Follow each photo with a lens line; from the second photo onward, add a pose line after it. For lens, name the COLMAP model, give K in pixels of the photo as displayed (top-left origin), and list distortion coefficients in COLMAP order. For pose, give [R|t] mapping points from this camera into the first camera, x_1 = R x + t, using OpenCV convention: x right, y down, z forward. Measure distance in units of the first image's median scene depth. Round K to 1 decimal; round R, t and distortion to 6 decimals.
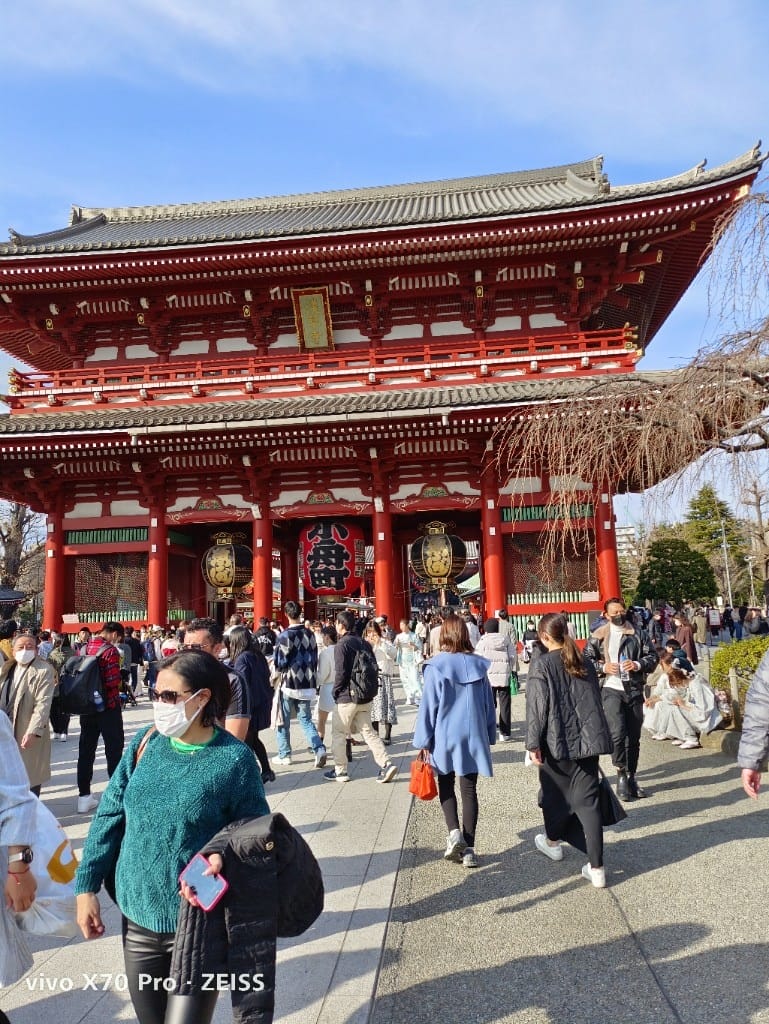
lens RADIAL K [[689.6, 0, 398.2], [0, 689.6, 530.9], [0, 0, 1]] dist [0.029787, -0.002304]
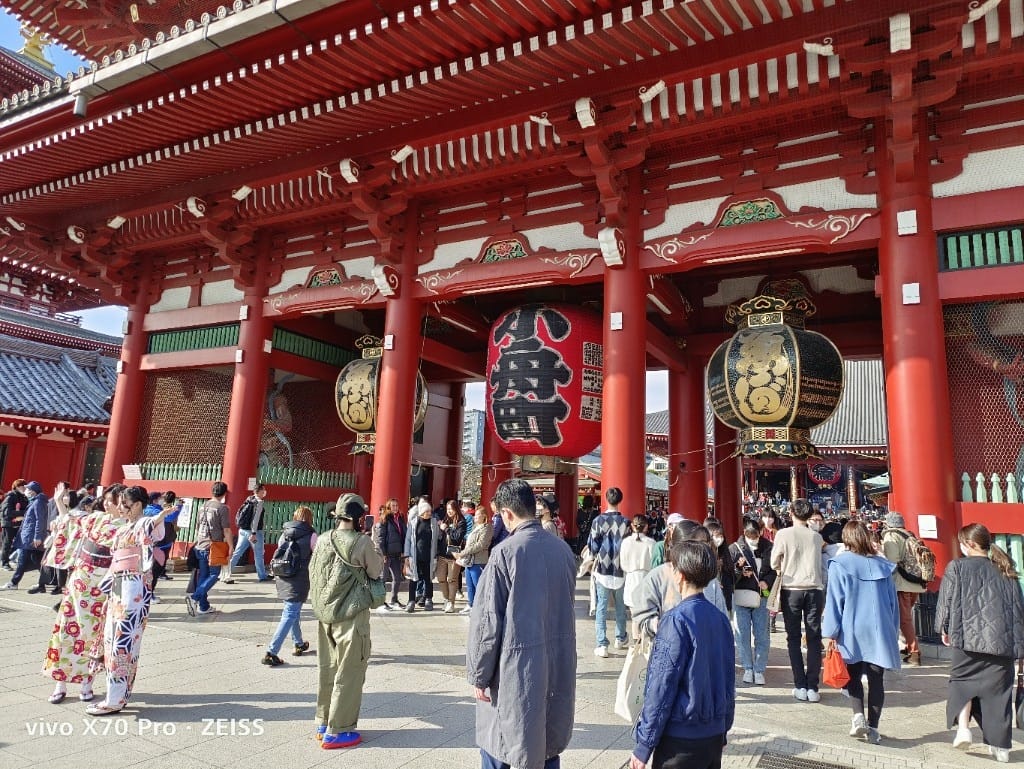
lens RADIAL K [[689.6, 0, 517.7], [0, 689.6, 381.5], [0, 0, 1]] dist [0.029787, -0.002304]
pose [[0.929196, 0.011088, -0.369420, 0.074553], [-0.026978, 0.998918, -0.037877, 0.060971], [0.368600, 0.045161, 0.928490, 0.545087]]
